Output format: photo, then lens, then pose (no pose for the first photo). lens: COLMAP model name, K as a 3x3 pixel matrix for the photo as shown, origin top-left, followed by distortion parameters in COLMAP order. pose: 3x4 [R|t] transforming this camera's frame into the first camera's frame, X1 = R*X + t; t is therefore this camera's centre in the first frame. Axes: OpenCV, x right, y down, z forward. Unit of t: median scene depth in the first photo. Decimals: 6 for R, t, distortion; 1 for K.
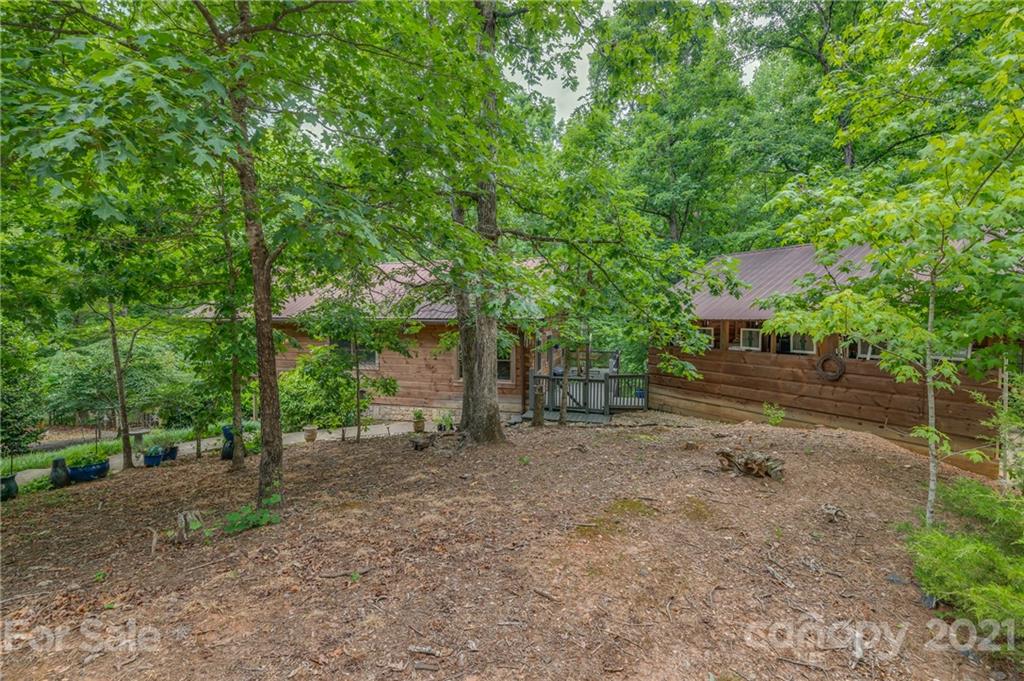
lens RADIAL K [[496.5, 0, 516.2], [0, 496.5, 342.0], [0, 0, 1]] dist [-0.009106, -0.000612]
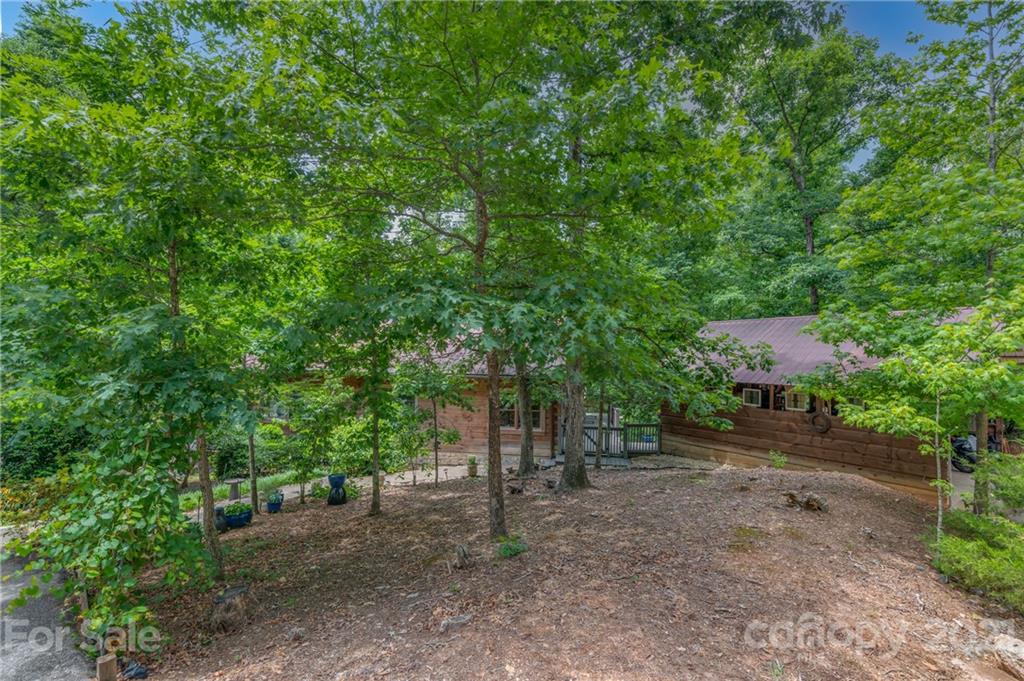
lens RADIAL K [[496.5, 0, 516.2], [0, 496.5, 342.0], [0, 0, 1]] dist [-0.009106, -0.000612]
pose [[0.994146, 0.013956, 0.107140, -0.293127], [-0.006560, 0.997589, -0.069082, -0.063564], [-0.107846, 0.067975, 0.991841, -0.211217]]
